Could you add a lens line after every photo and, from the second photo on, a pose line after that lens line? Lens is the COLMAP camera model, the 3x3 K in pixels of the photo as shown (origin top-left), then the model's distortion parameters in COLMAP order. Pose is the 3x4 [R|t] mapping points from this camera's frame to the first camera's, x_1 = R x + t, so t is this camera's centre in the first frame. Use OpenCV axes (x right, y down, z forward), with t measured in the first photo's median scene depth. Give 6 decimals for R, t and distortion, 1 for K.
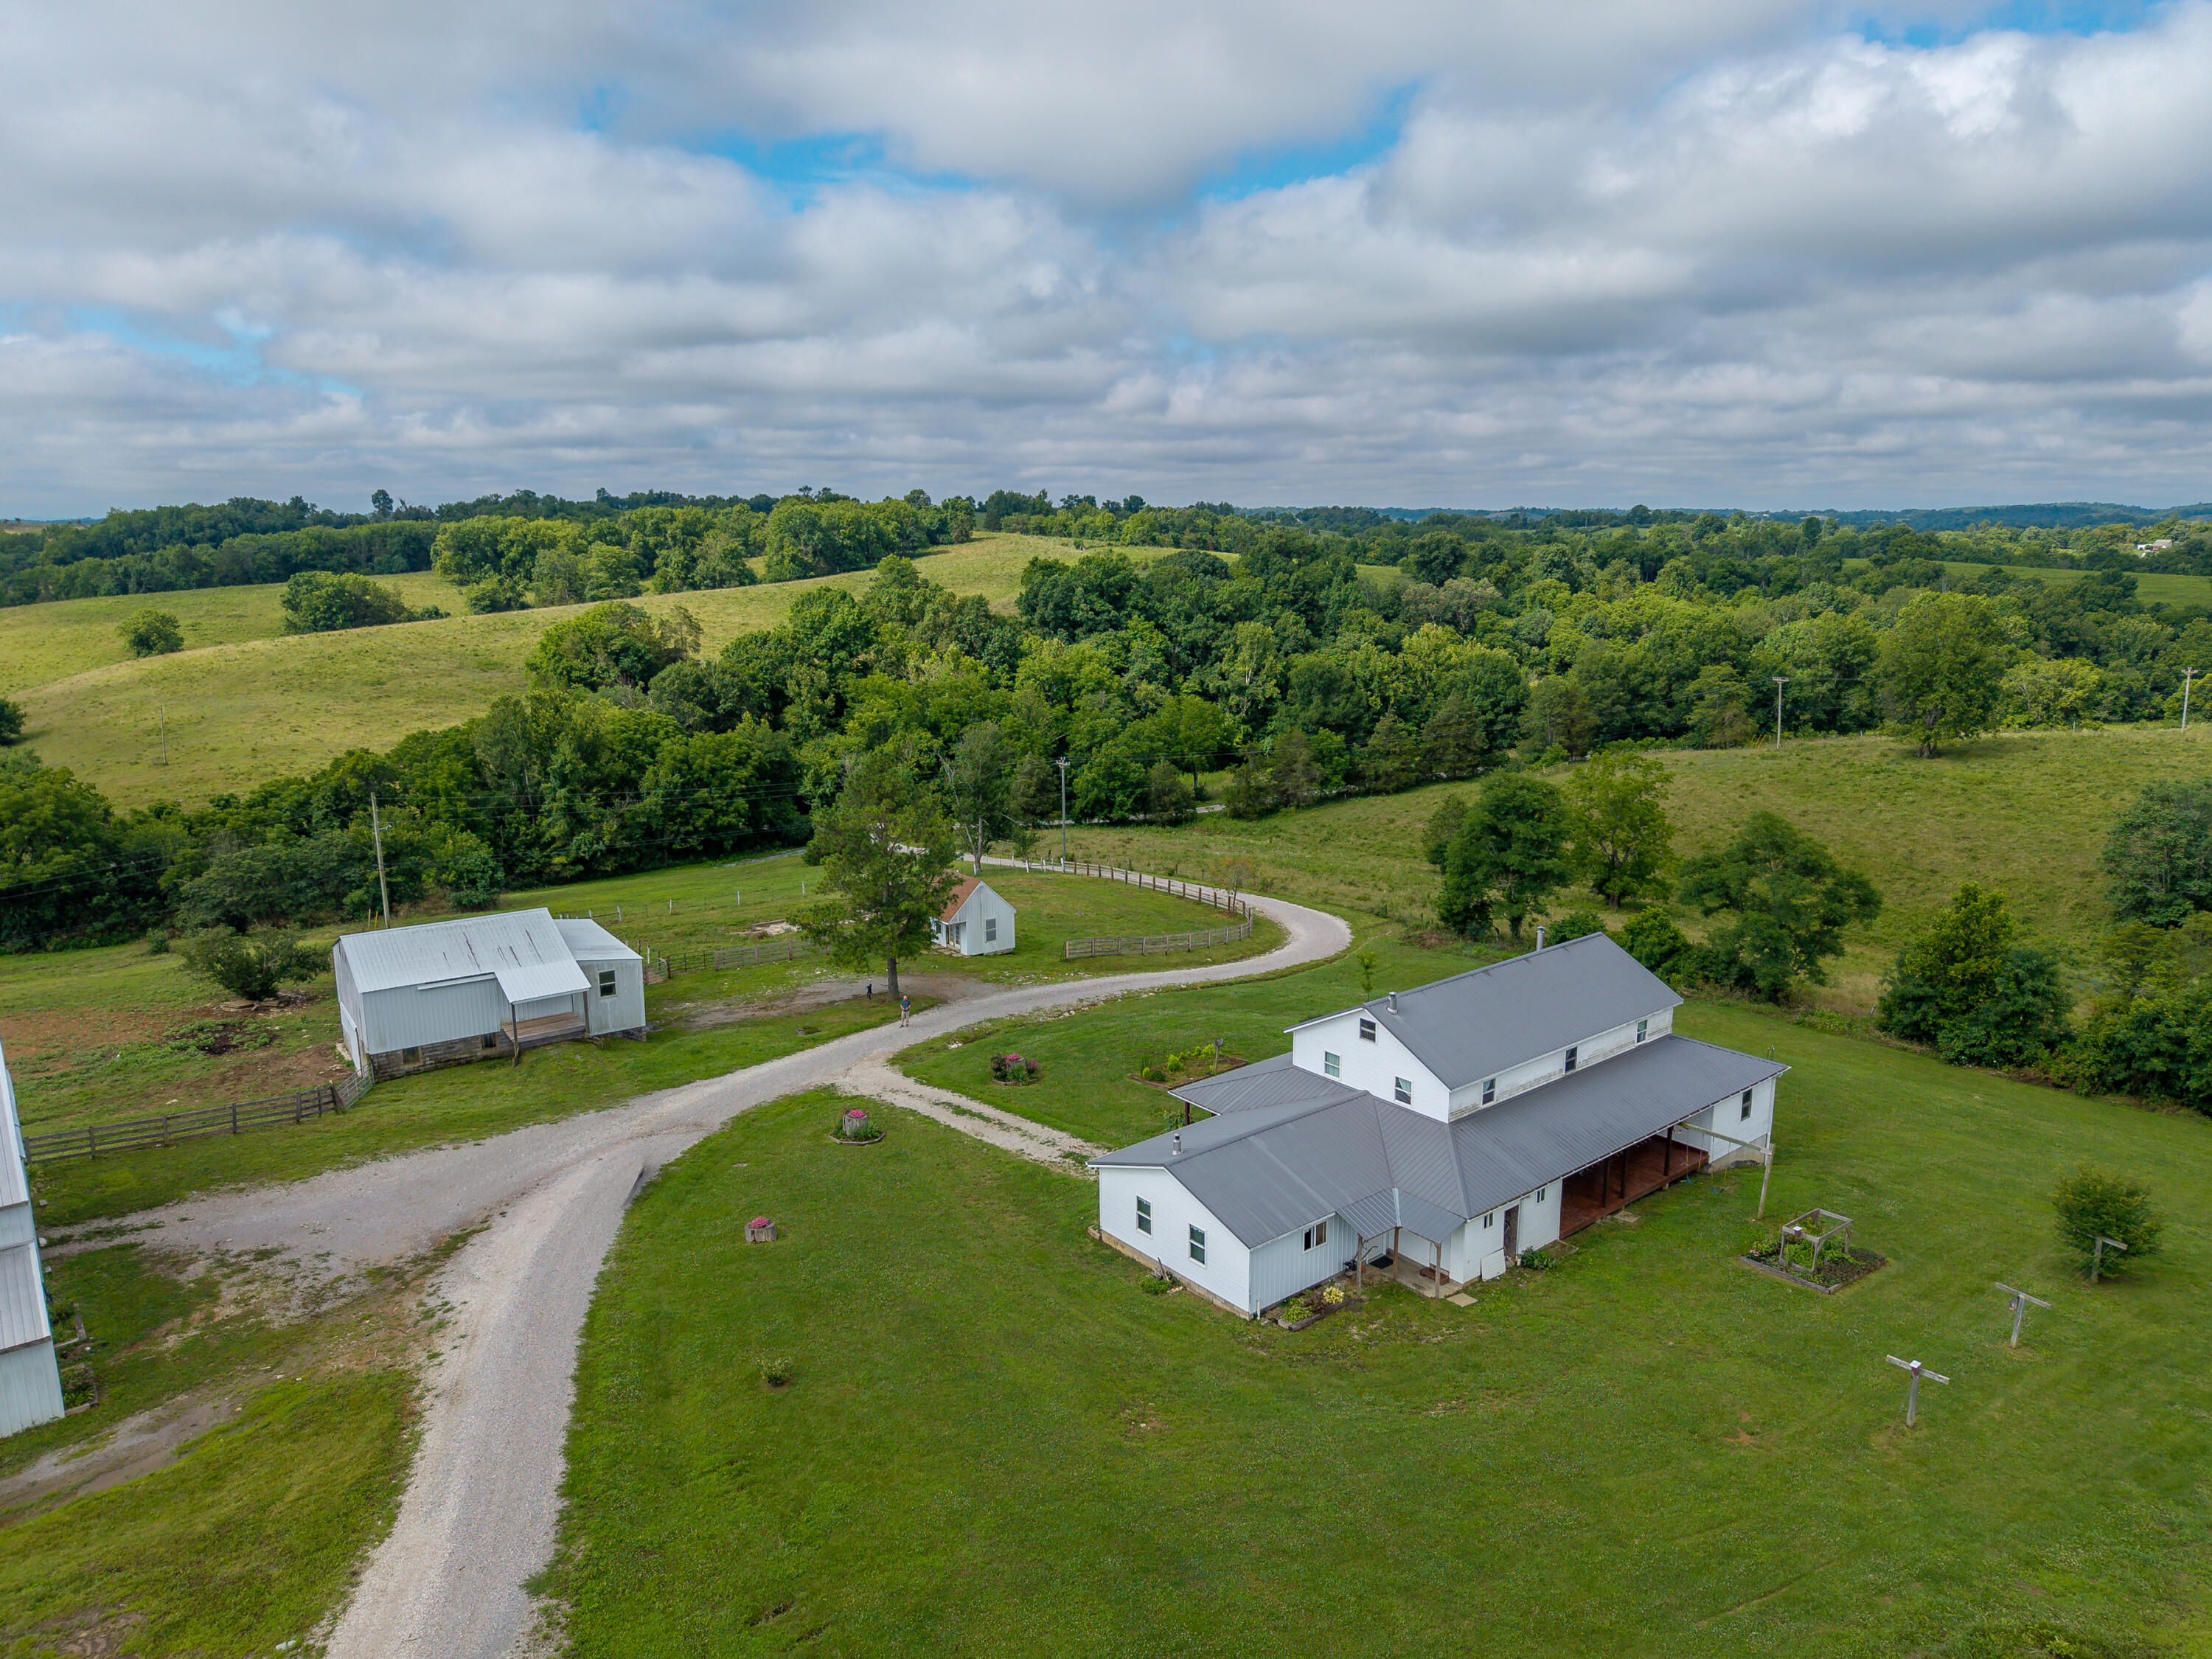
lens RADIAL K [[1513.2, 0, 1106.0], [0, 1513.2, 829.5], [0, 0, 1]] dist [0.017754, -0.009664]
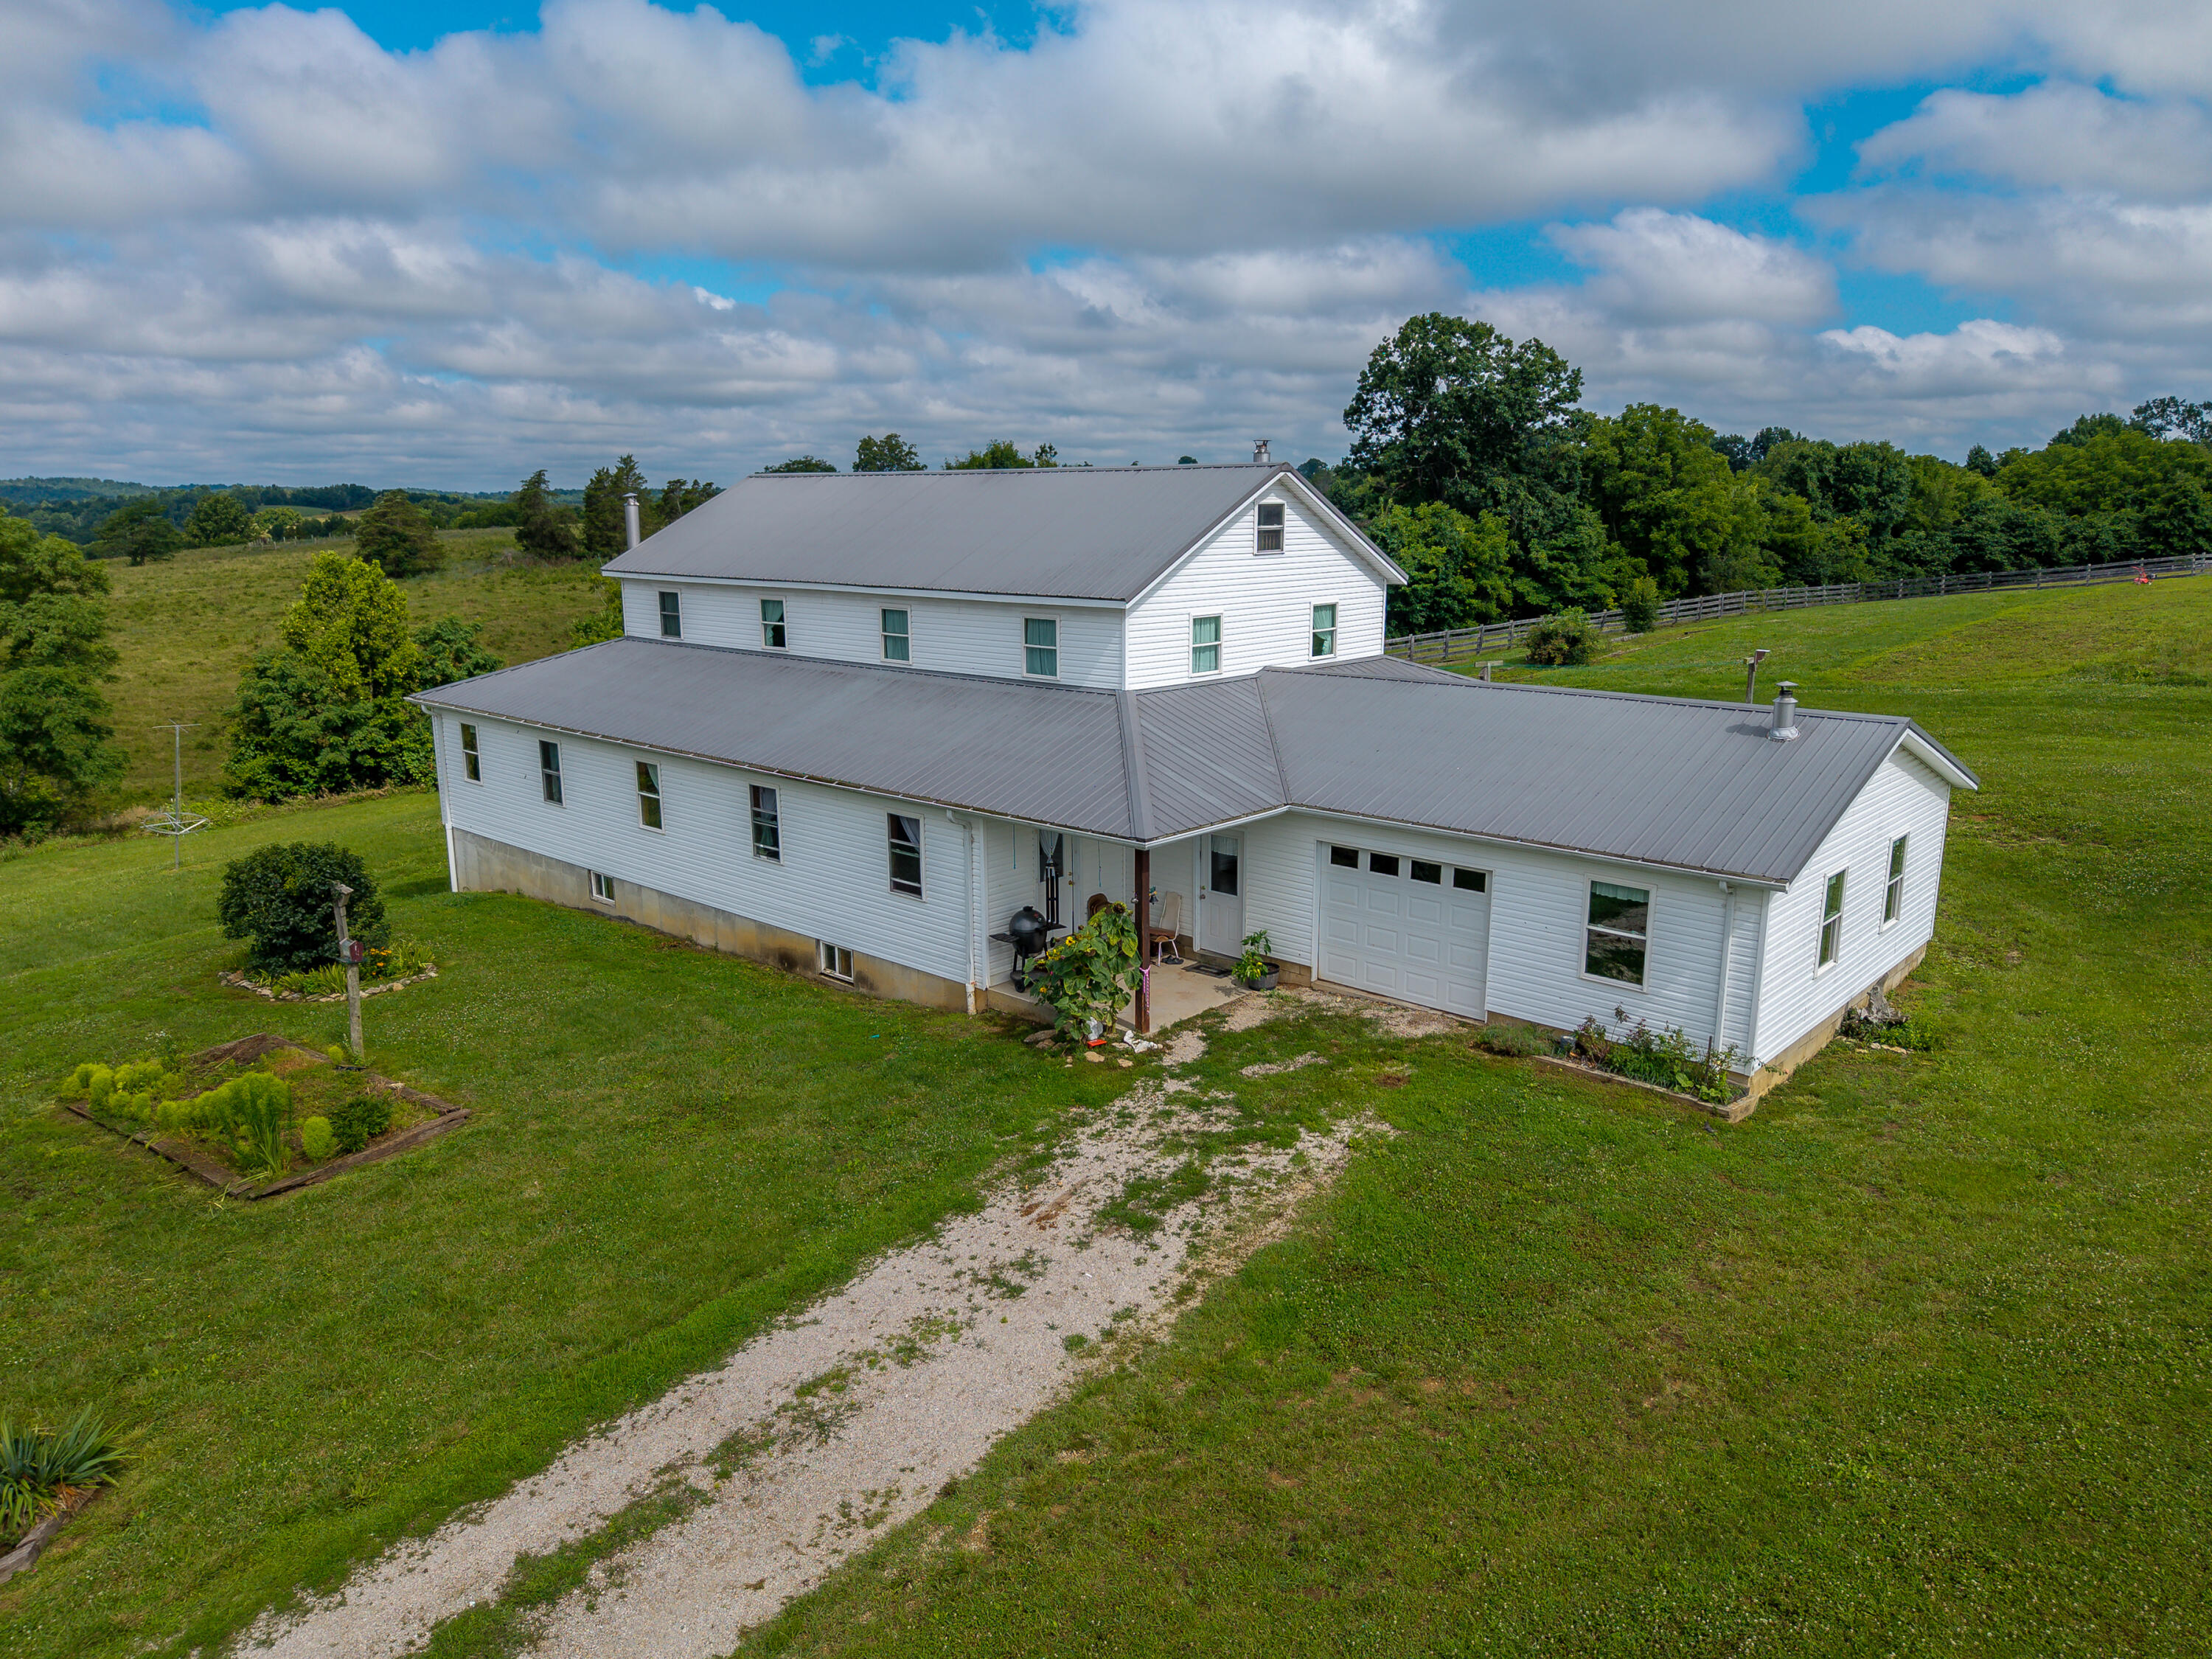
lens RADIAL K [[1513.2, 0, 1106.0], [0, 1513.2, 829.5], [0, 0, 1]] dist [0.017754, -0.009664]
pose [[-0.114466, -0.228471, 0.966798, -0.082920], [0.227659, 0.941263, 0.249391, 0.026688], [-0.966990, 0.248647, -0.055728, 0.315796]]
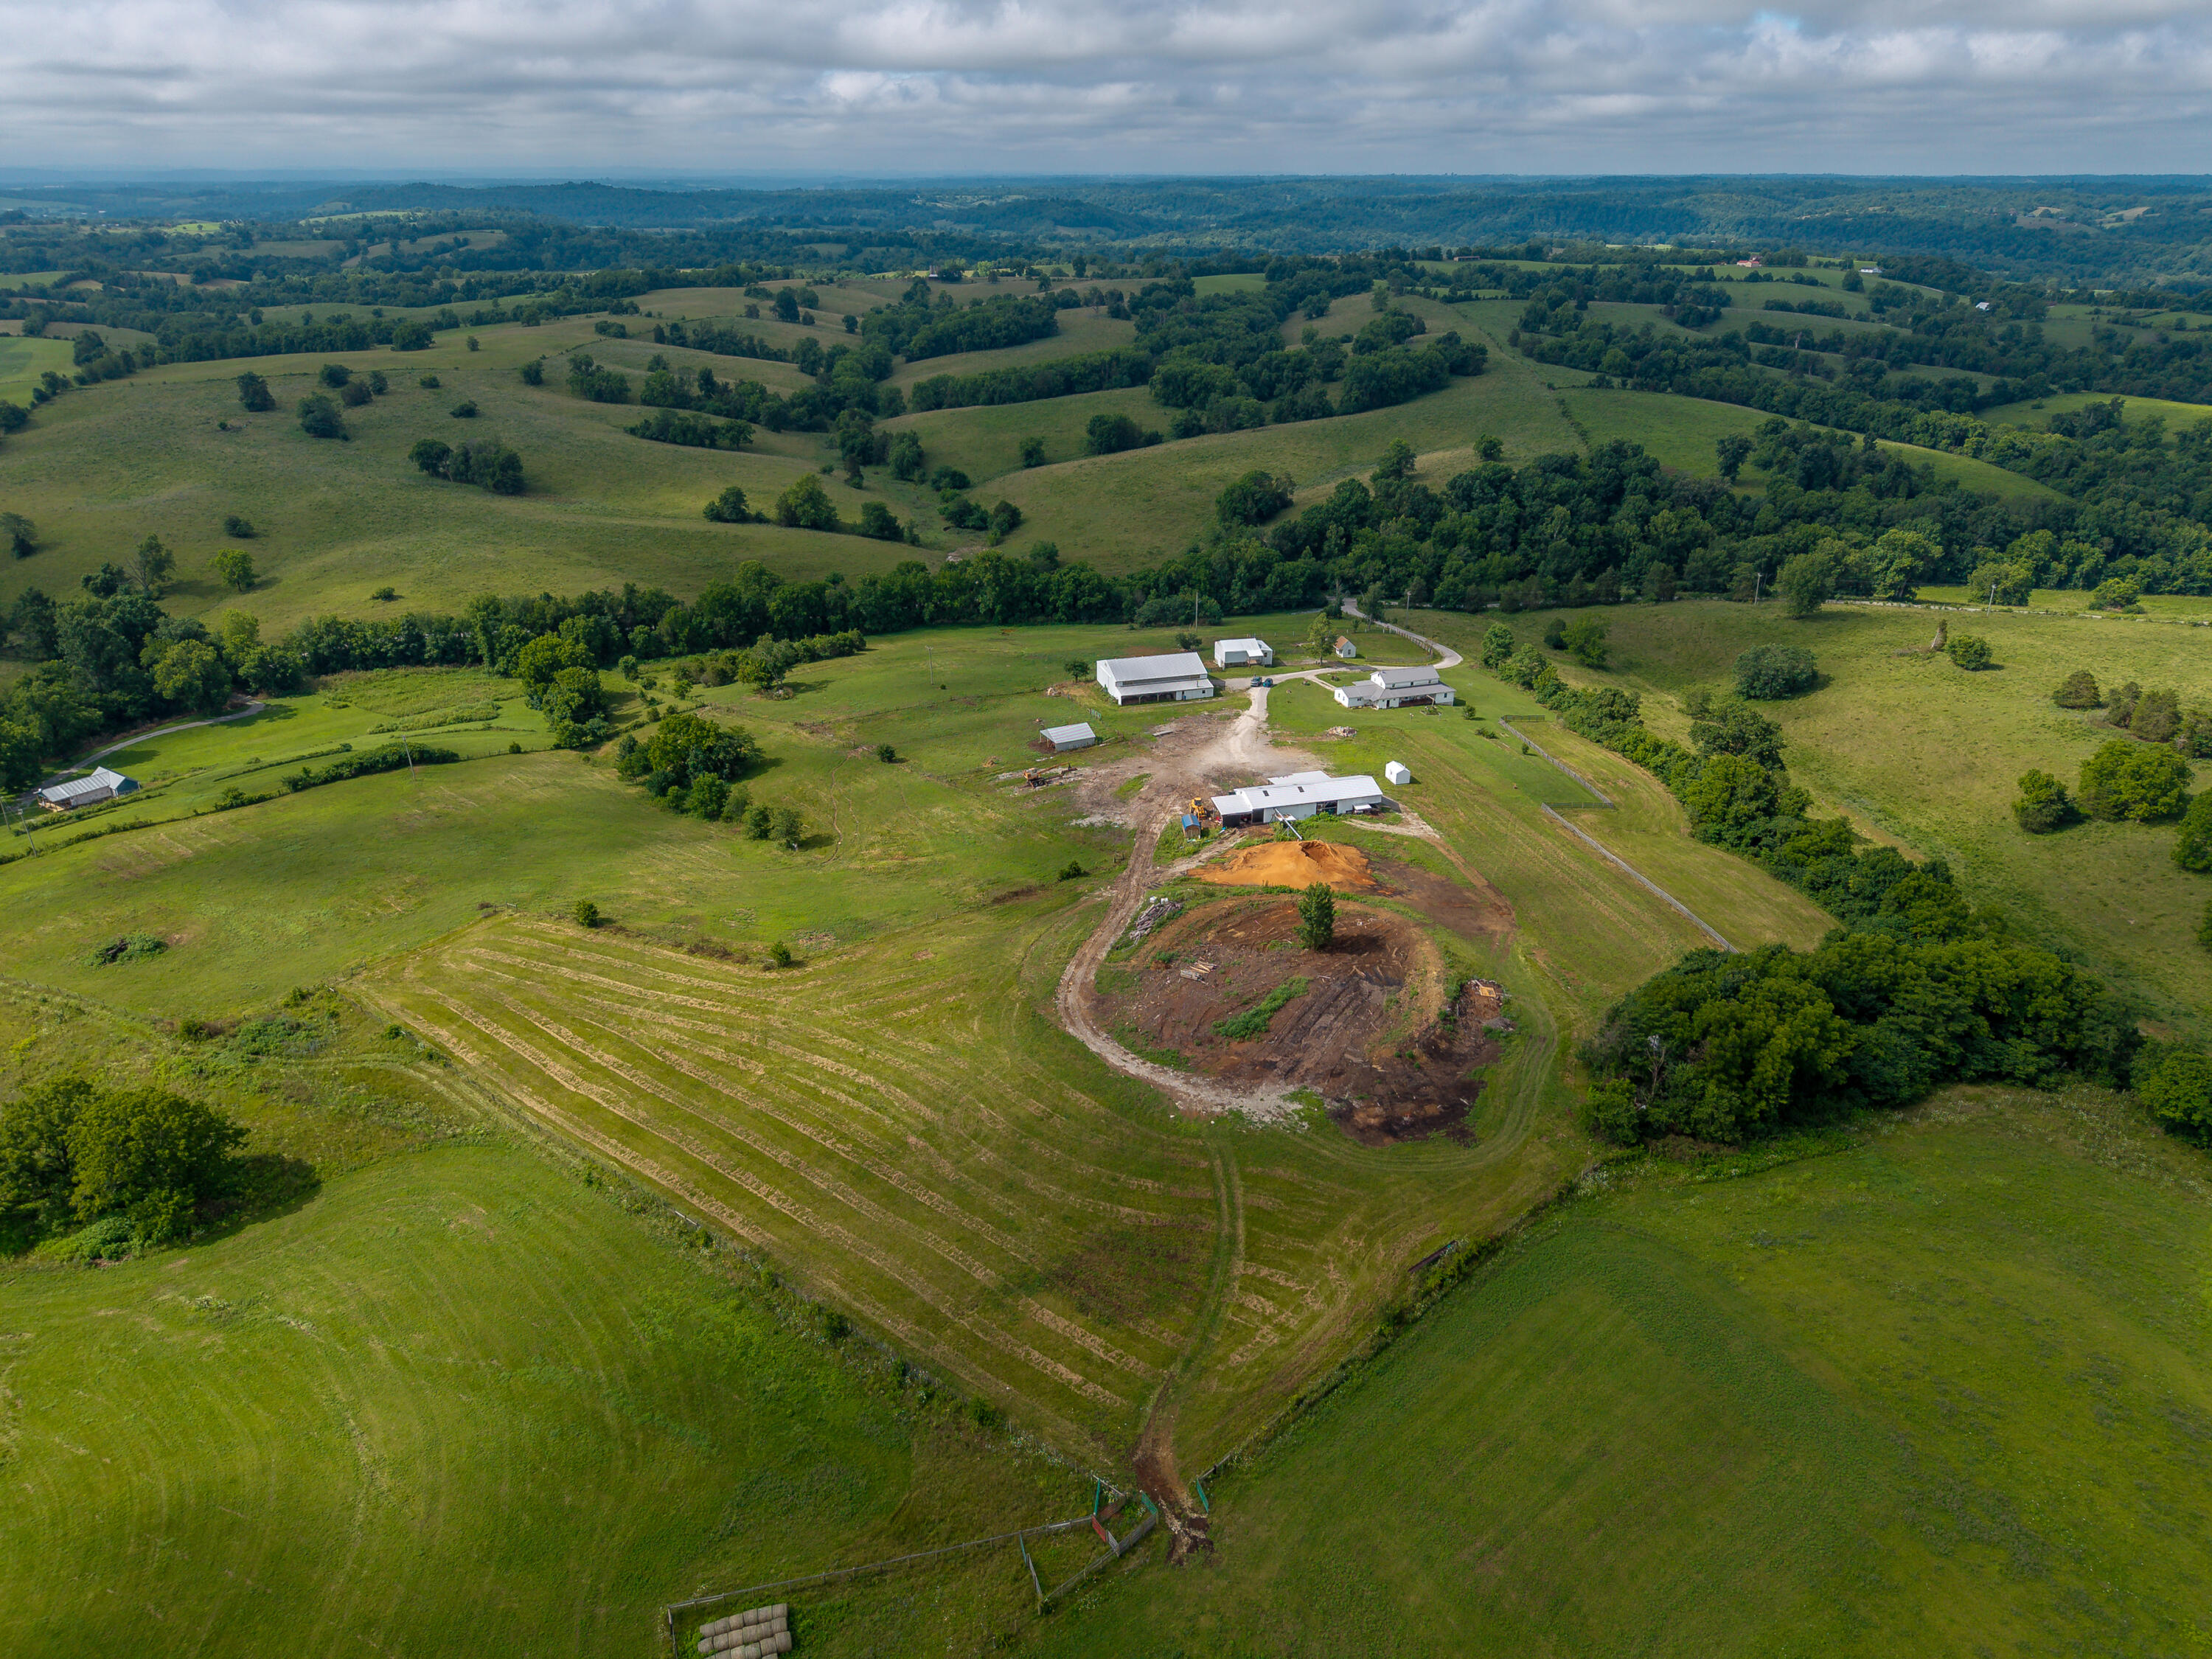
lens RADIAL K [[1513.2, 0, 1106.0], [0, 1513.2, 829.5], [0, 0, 1]] dist [0.017754, -0.009664]
pose [[0.927571, 0.151895, -0.341380, 0.452549], [-0.077789, 0.972126, 0.221179, -0.185114], [0.365460, -0.178604, 0.913531, -1.780698]]
